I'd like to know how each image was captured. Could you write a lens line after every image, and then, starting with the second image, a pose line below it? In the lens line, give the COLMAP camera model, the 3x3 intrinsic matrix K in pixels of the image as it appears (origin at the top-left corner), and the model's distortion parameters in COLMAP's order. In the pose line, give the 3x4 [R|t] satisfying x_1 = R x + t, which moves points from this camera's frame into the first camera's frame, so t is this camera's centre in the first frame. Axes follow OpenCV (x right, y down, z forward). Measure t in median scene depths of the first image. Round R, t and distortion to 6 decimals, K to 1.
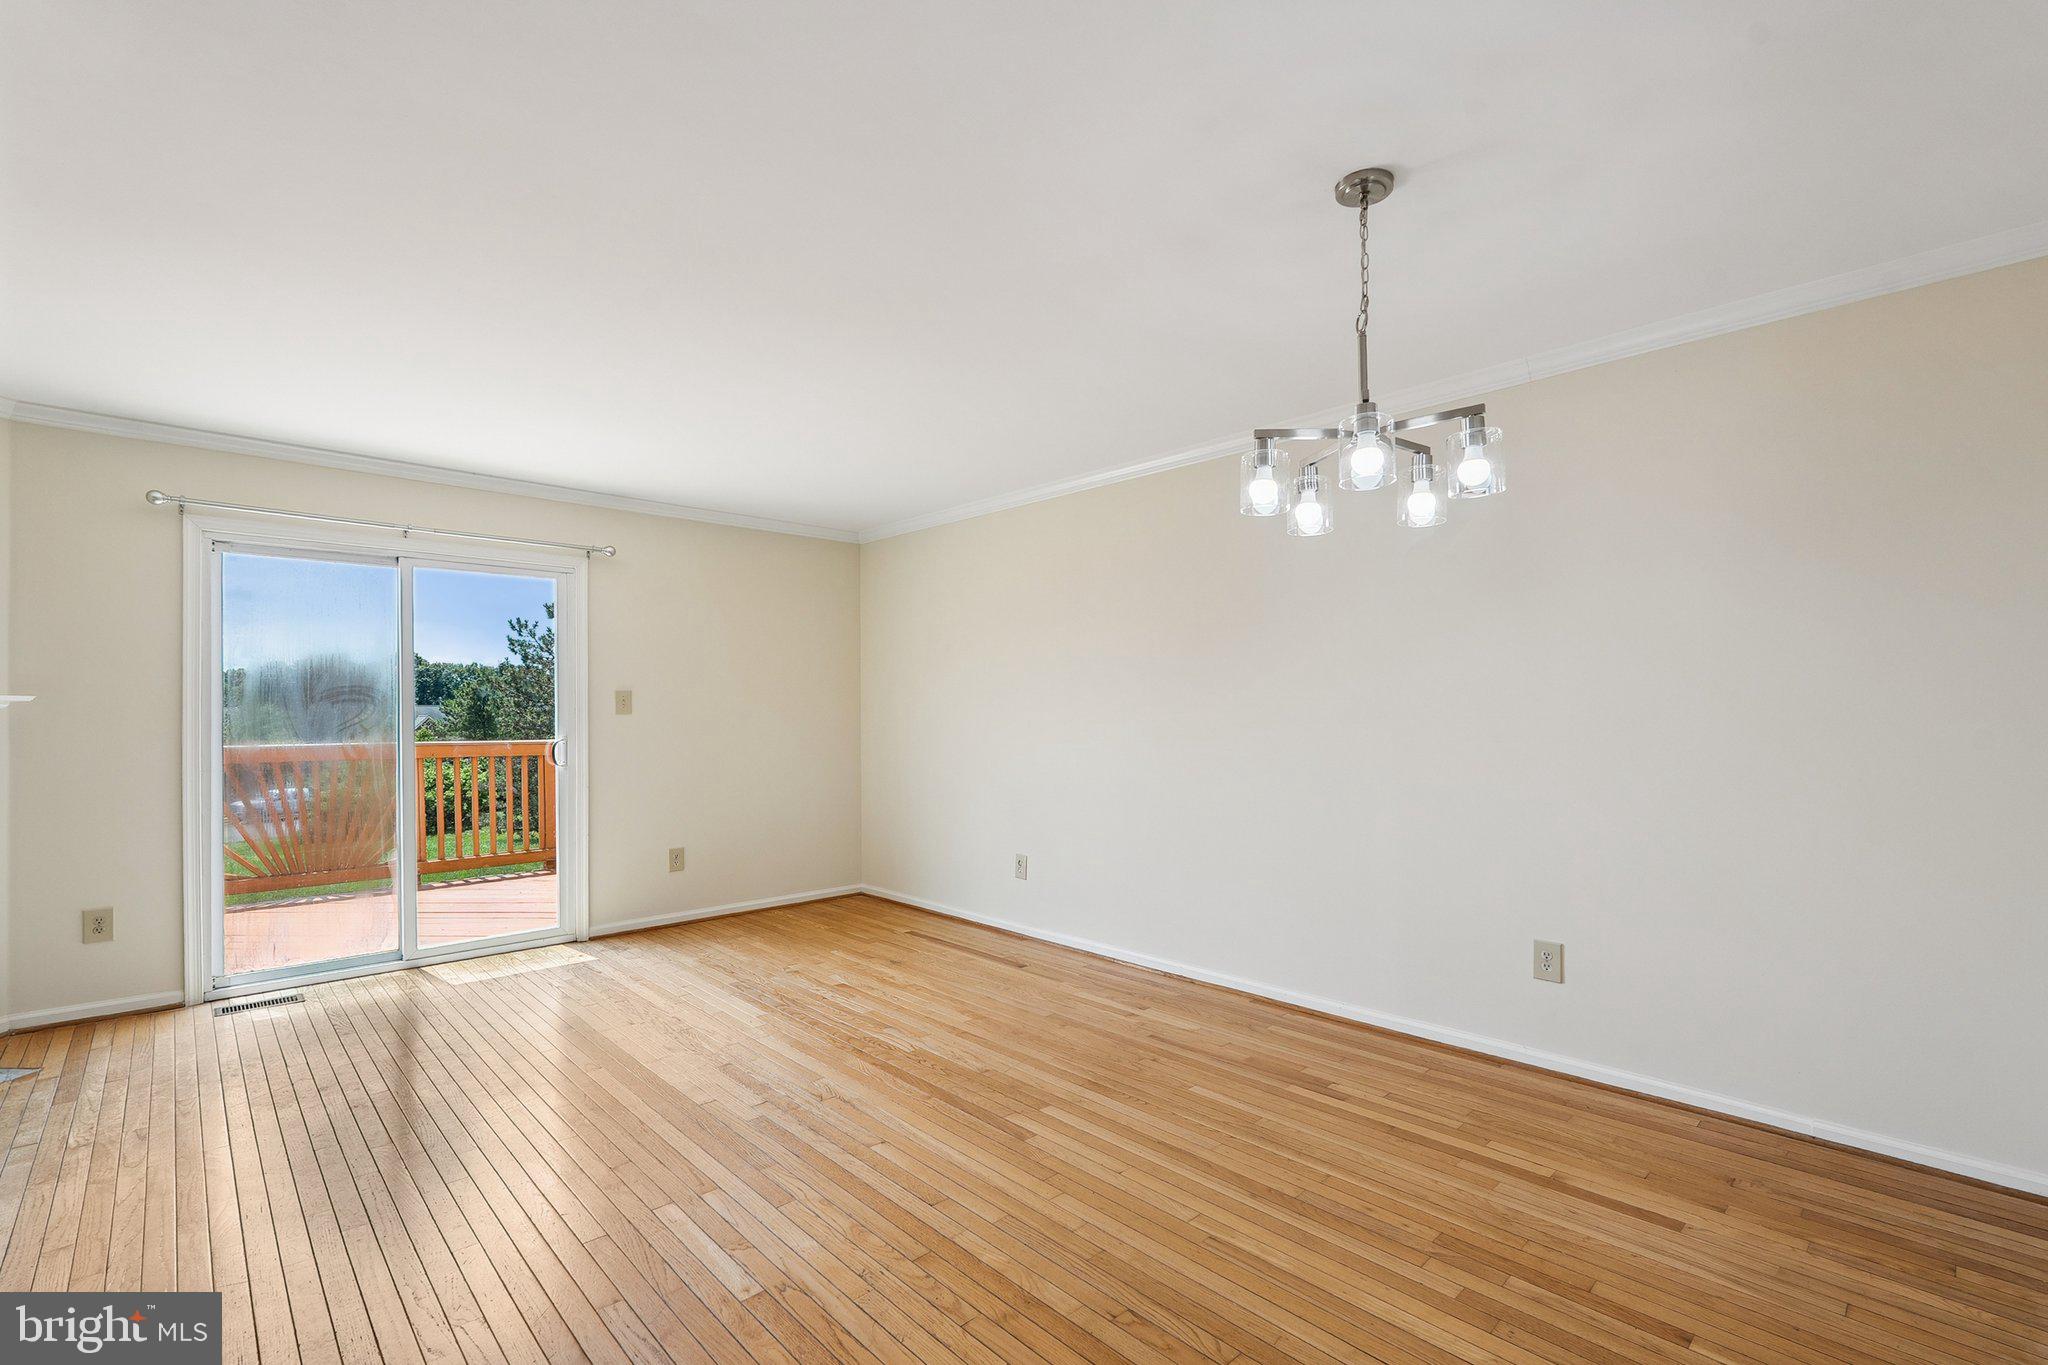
lens RADIAL K [[906.9, 0, 1022.5], [0, 906.9, 693.0], [0, 0, 1]] dist [0.000875, 0.000541]
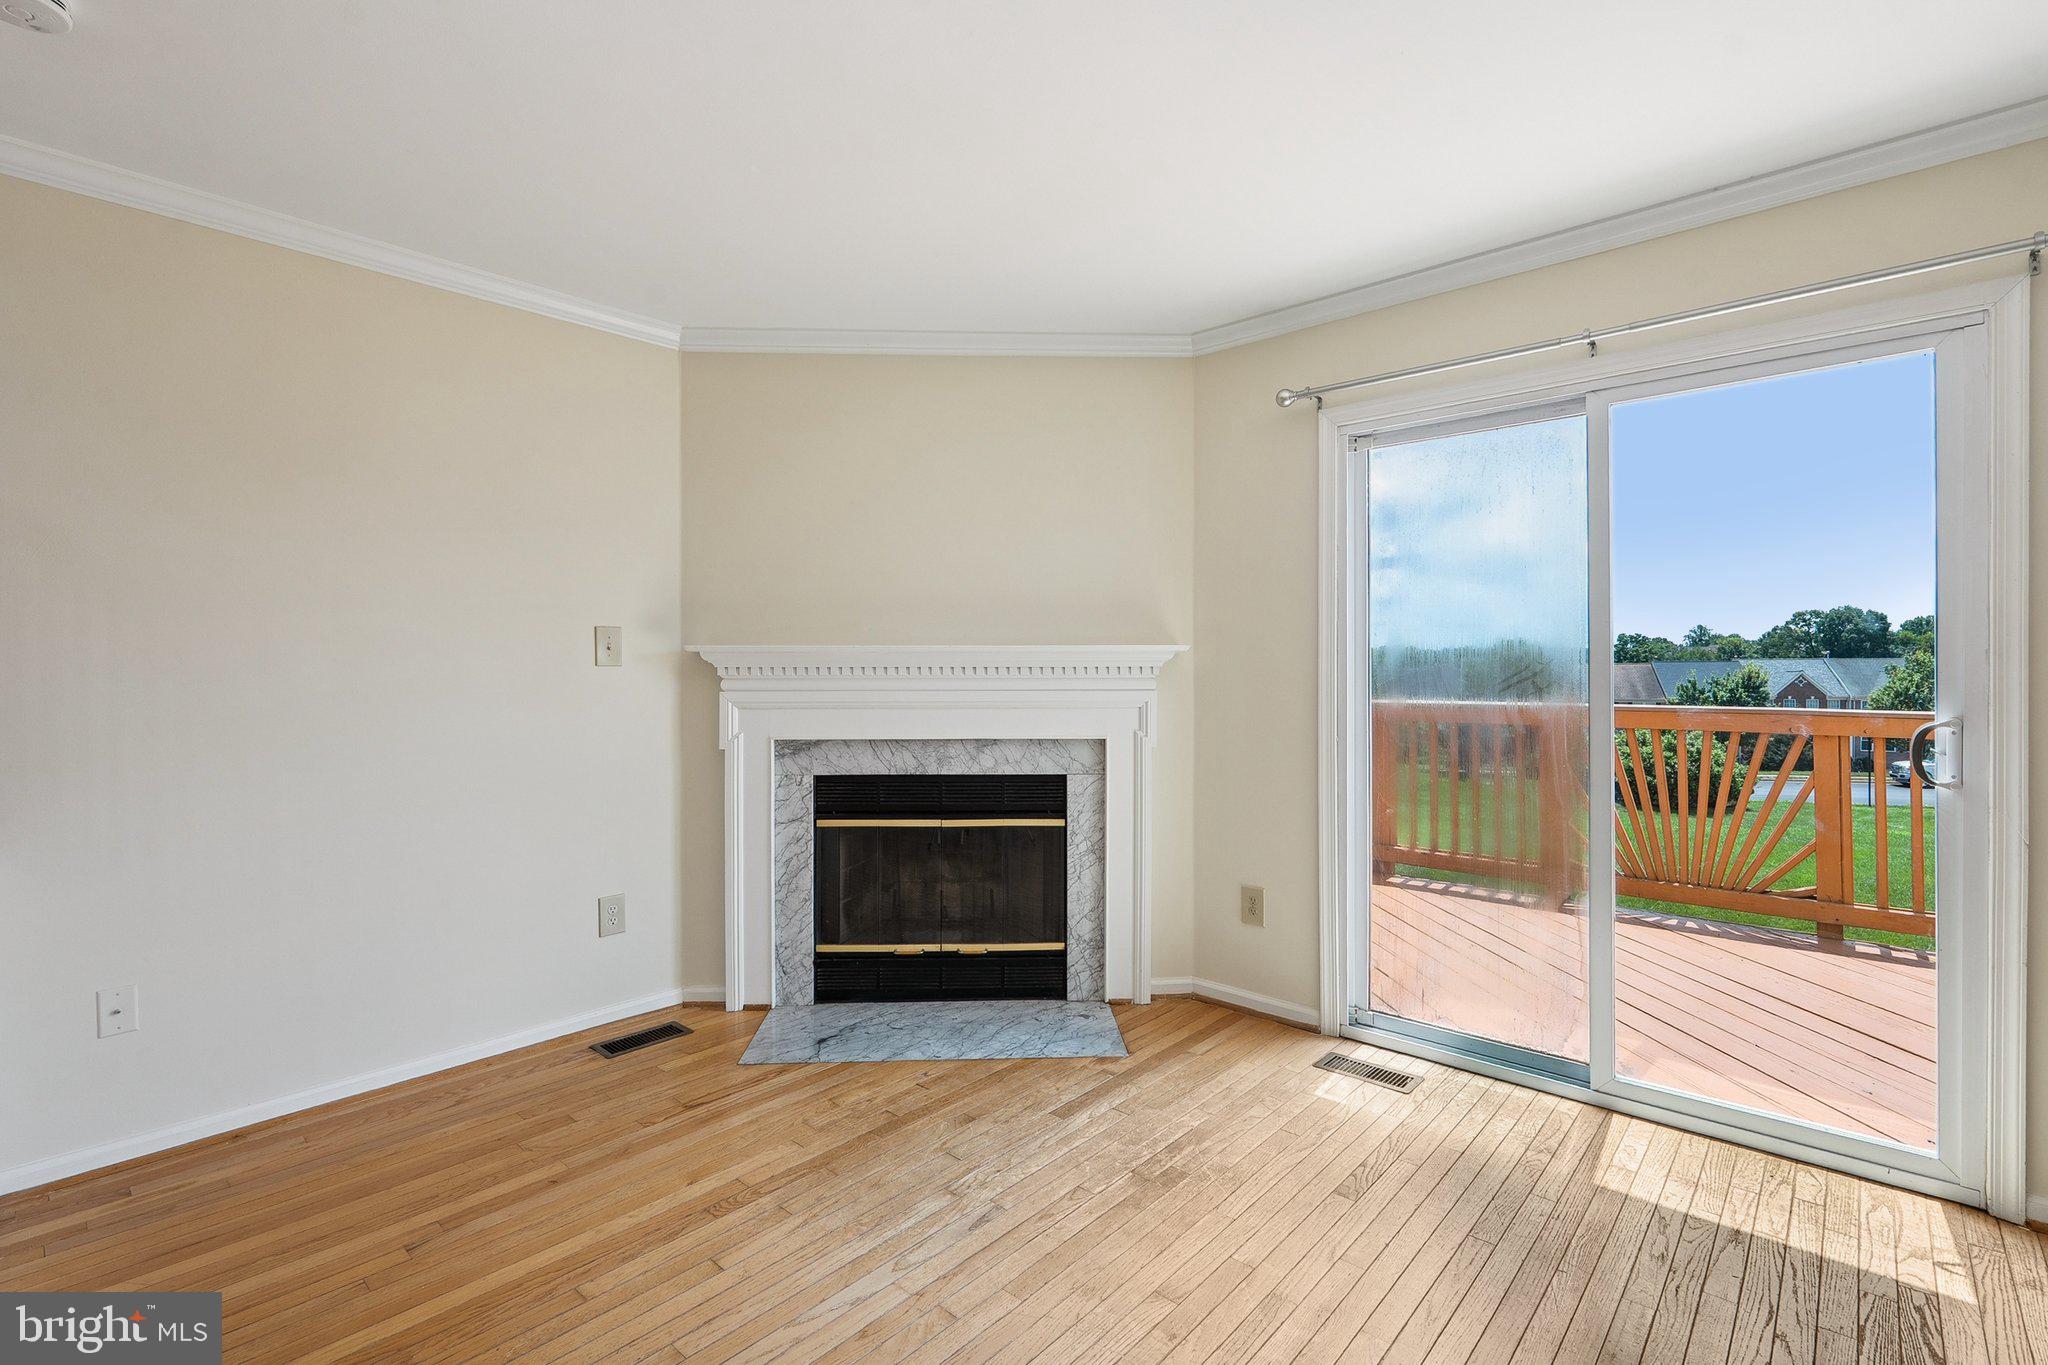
lens RADIAL K [[939.1, 0, 1019.2], [0, 939.1, 672.1], [0, 0, 1]] dist [0.000322, 0.000785]
pose [[0.079981, 0.010286, -0.996743, -0.145357], [0.027139, 0.999554, 0.012493, 0.014966], [0.996427, -0.028050, 0.079666, 0.761218]]
